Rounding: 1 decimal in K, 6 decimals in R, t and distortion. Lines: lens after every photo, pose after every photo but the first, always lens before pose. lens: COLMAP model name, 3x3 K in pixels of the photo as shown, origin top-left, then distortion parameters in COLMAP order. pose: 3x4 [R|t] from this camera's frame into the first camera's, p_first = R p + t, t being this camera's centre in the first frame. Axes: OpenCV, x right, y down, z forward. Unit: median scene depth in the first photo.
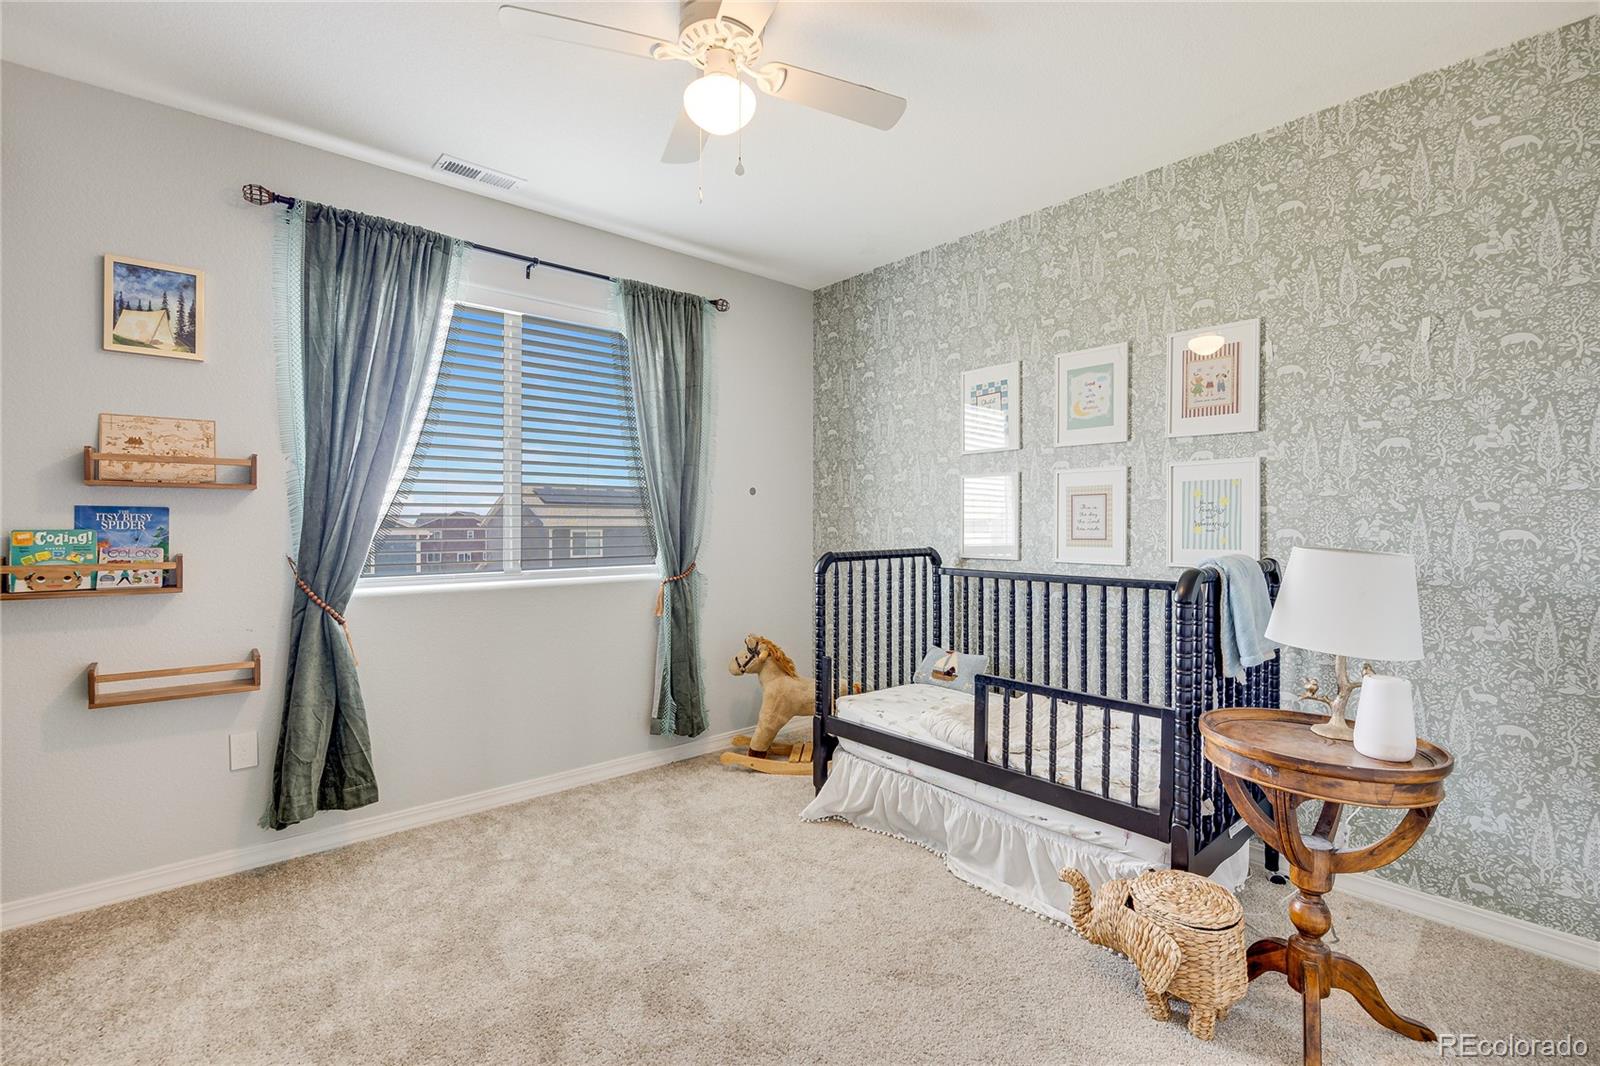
lens RADIAL K [[724.4, 0, 796.5], [0, 724.4, 519.3], [0, 0, 1]] dist [0.001426, -0.000540]
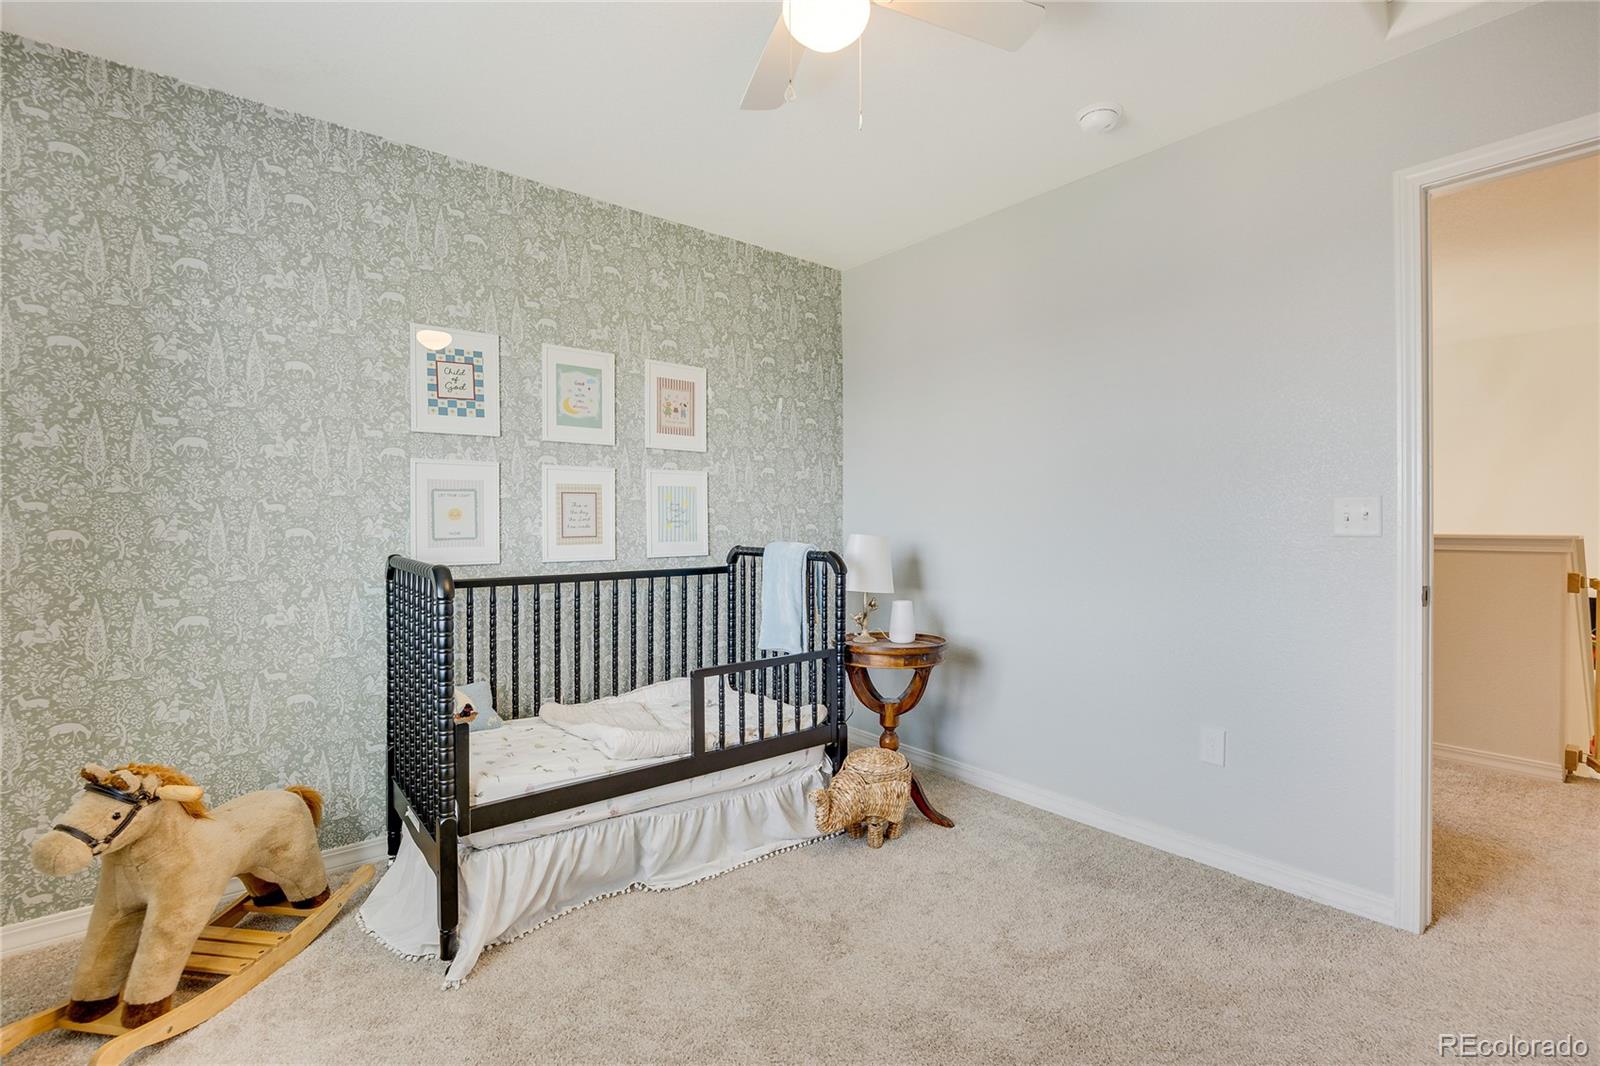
lens RADIAL K [[717.7, 0, 798.5], [0, 717.7, 528.3], [0, 0, 1]] dist [-0.020673, 0.000323]
pose [[0.038945, -0.010451, 0.999187, -0.572035], [-0.001582, 0.999943, 0.010520, 0.004378], [-0.999240, -0.001991, 0.038926, 0.640771]]
